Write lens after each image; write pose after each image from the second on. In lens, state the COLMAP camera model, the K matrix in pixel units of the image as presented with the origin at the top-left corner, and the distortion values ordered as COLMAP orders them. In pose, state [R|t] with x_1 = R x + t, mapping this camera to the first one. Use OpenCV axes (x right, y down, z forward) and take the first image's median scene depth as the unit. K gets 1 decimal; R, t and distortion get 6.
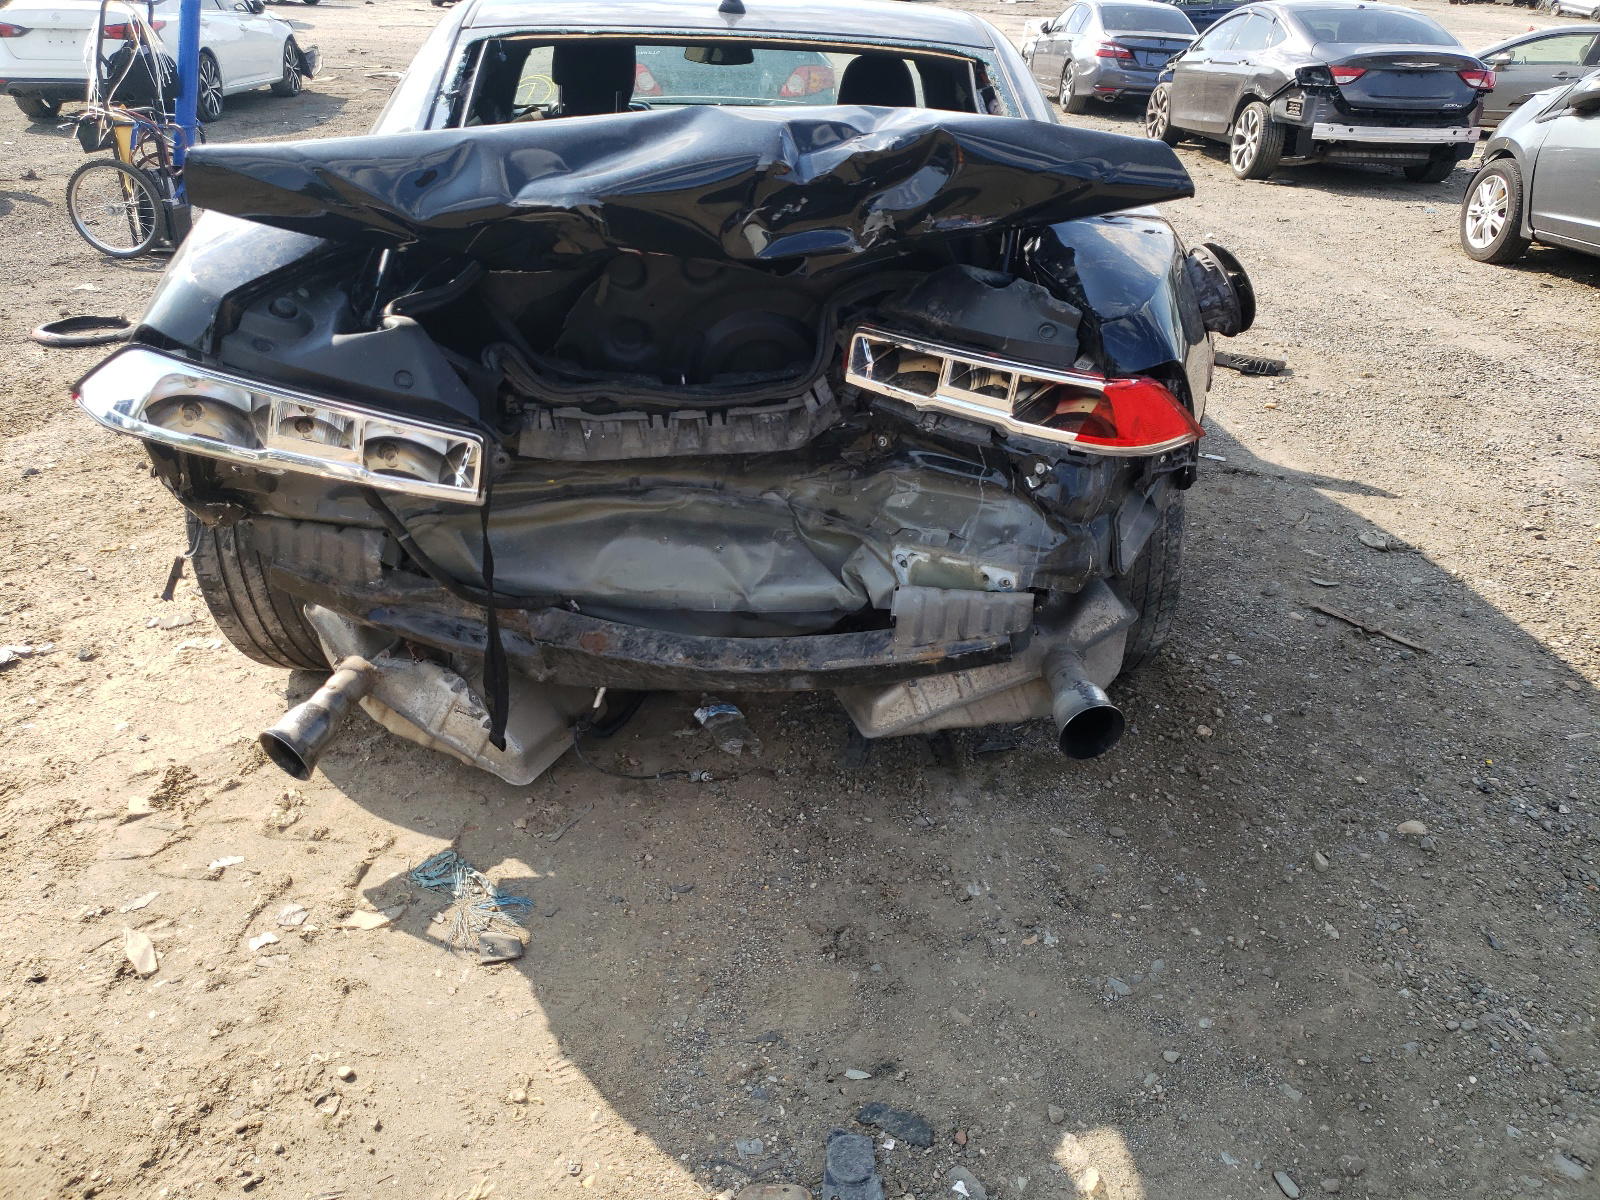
lens RADIAL K [[1193.8, 0, 800.0], [0, 1193.8, 600.0], [0, 0, 1]] dist [0.000646, -0.000194]
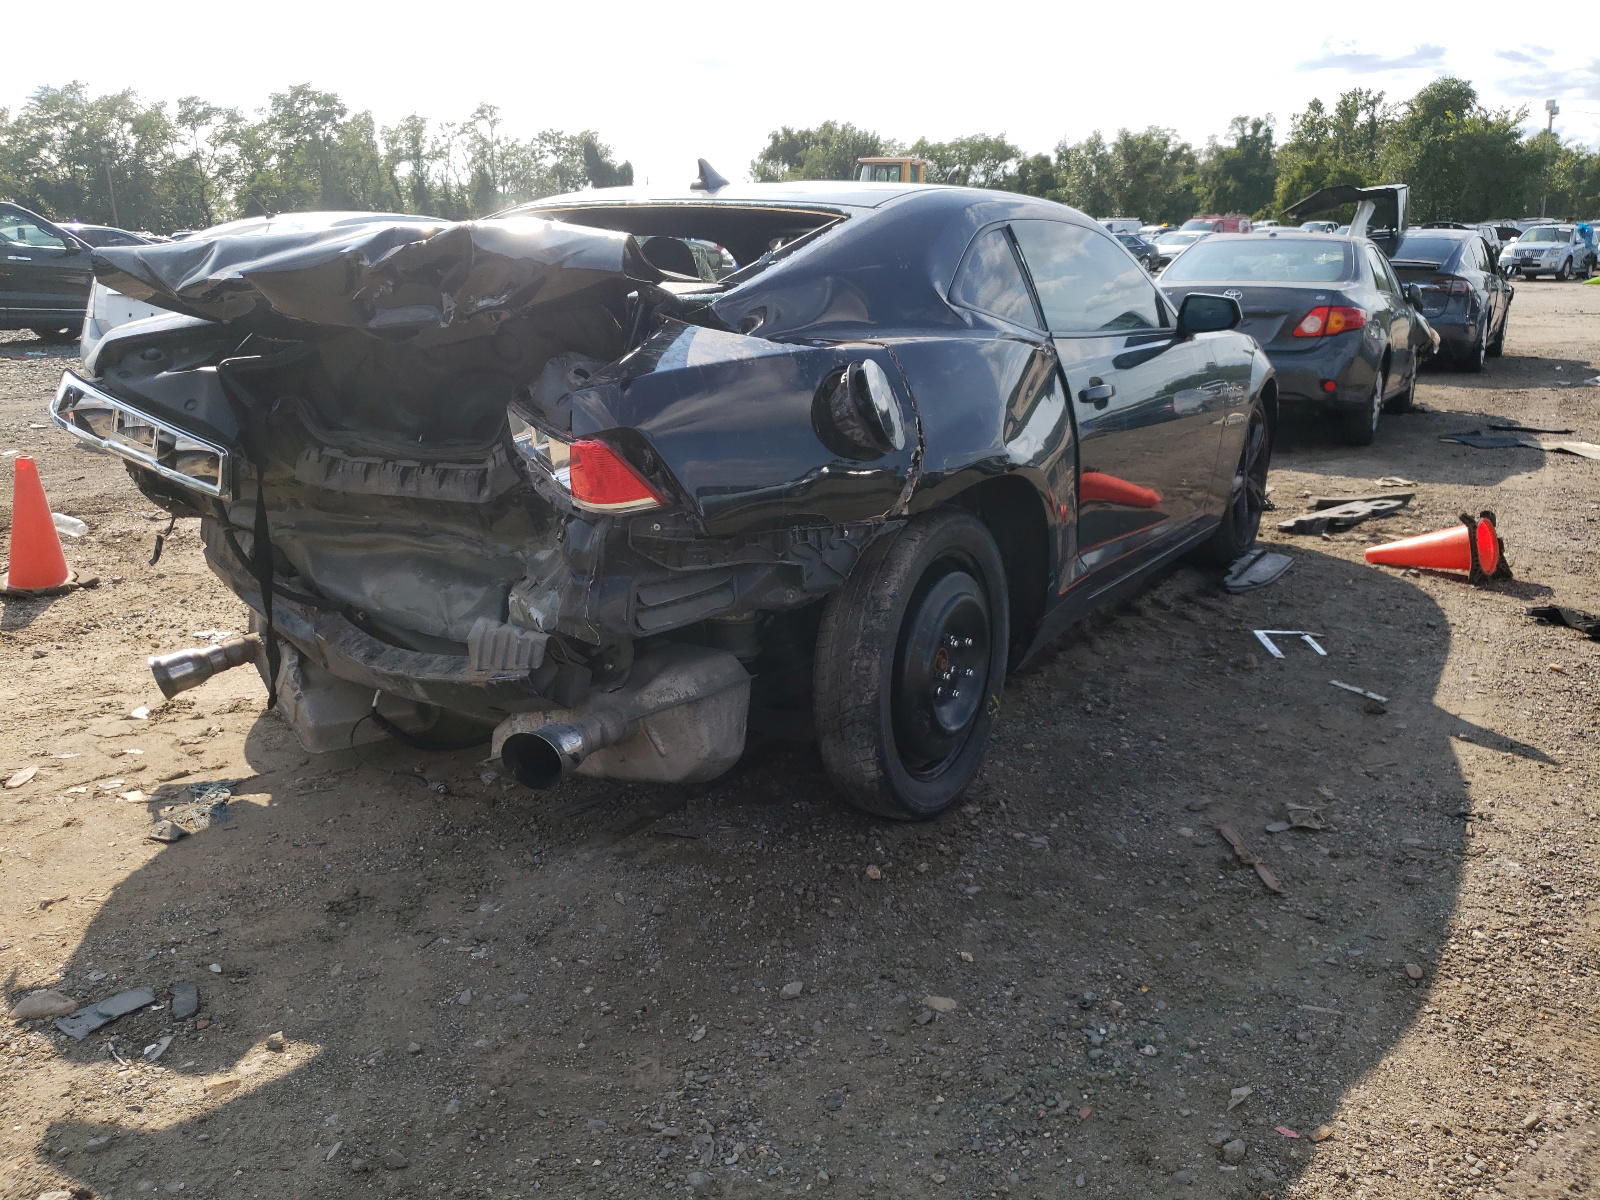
lens RADIAL K [[1193.8, 0, 800.0], [0, 1193.8, 600.0], [0, 0, 1]] dist [0.000646, -0.000194]
pose [[0.851511, 0.132128, -0.507416, 0.897722], [-0.228386, 0.964568, -0.132094, 0.052922], [0.471984, 0.228366, 0.851516, 0.162143]]
